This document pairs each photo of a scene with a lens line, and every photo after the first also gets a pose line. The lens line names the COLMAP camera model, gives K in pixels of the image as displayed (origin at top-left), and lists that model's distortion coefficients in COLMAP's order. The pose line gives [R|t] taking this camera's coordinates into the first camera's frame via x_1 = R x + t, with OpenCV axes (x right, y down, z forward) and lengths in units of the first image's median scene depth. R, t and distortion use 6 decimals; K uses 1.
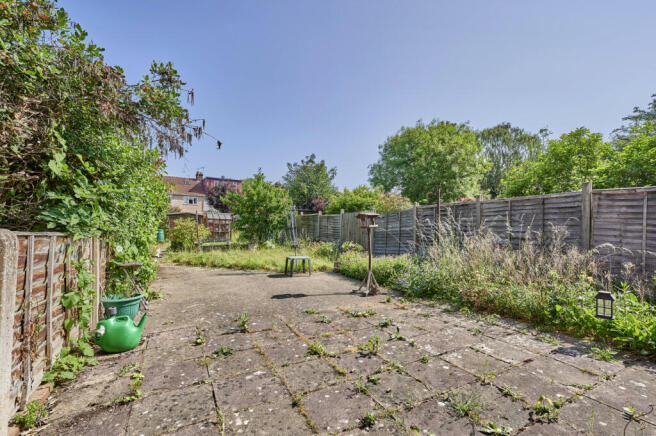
lens RADIAL K [[258.6, 0, 330.3], [0, 258.6, 220.0], [0, 0, 1]] dist [-0.000388, -0.000020]
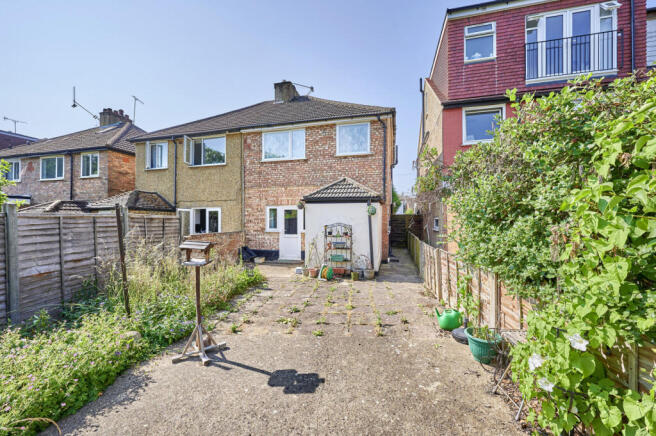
lens RADIAL K [[258.6, 0, 327.3], [0, 258.6, 216.8], [0, 0, 1]] dist [-0.000388, -0.000020]
pose [[-0.801831, -0.009457, 0.597477, -0.855227], [-0.021159, 0.999697, -0.012571, -0.153517], [-0.597177, -0.022722, -0.801788, 2.086797]]
